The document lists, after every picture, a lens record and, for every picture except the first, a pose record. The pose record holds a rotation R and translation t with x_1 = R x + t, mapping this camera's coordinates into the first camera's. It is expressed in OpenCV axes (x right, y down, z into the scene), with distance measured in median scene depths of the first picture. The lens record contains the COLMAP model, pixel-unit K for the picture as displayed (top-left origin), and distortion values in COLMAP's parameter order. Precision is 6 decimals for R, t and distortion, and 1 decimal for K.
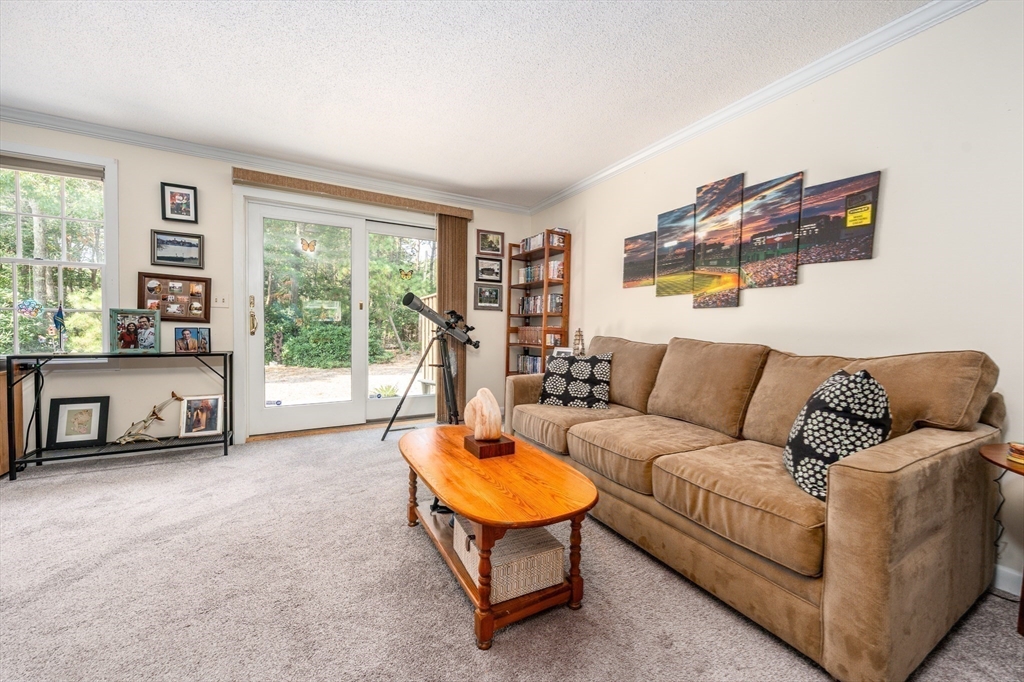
lens RADIAL K [[386.4, 0, 512.0], [0, 386.4, 341.0], [0, 0, 1]] dist [-0.000706, -0.000059]
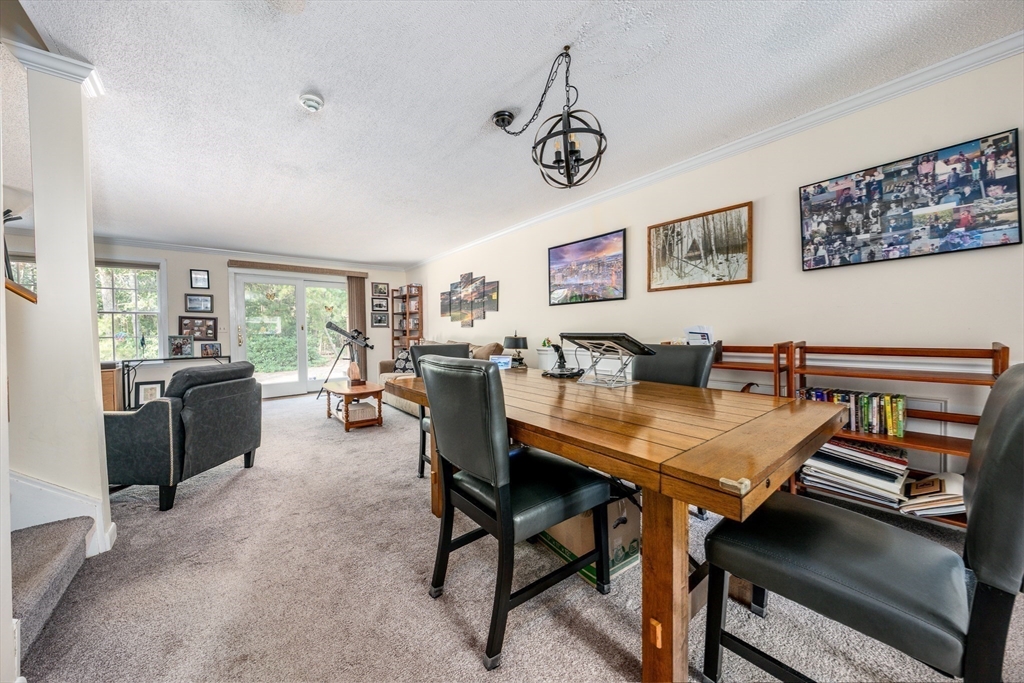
lens RADIAL K [[351.4, 0, 507.8], [0, 351.4, 339.2], [0, 0, 1]] dist [-0.000631, -0.000028]
pose [[0.985443, -0.033868, 0.166599, 0.350895], [0.035839, 0.999319, -0.008838, 0.011859], [-0.166186, 0.014680, 0.985985, -0.973746]]
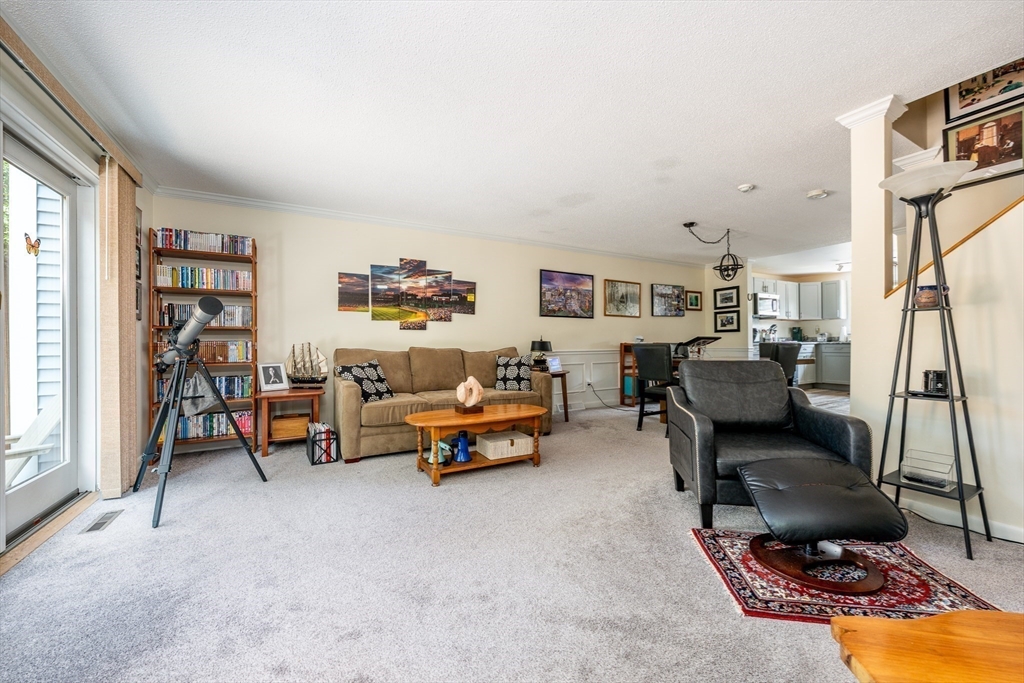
lens RADIAL K [[386.4, 0, 512.0], [0, 386.4, 341.5], [0, 0, 1]] dist [-0.000706, -0.000059]
pose [[0.000021, -0.011685, 0.999932, -1.071041], [0.038378, 0.999195, 0.011676, -0.030763], [-0.999263, 0.038375, 0.000470, 0.465752]]
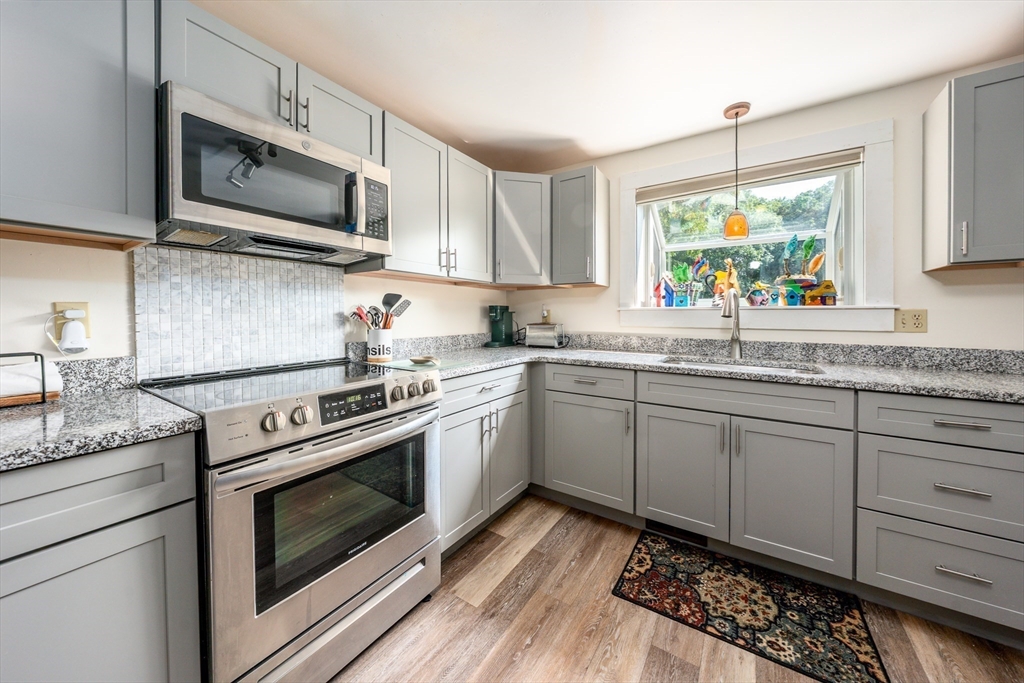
lens RADIAL K [[357.9, 0, 512.8], [0, 357.9, 314.0], [0, 0, 1]] dist [-0.000498, -0.000090]
pose [[-0.460646, -0.015312, 0.887452, 0.925496], [0.018393, 0.999472, 0.026792, -0.024860], [-0.887394, 0.028664, -0.460121, -1.238299]]
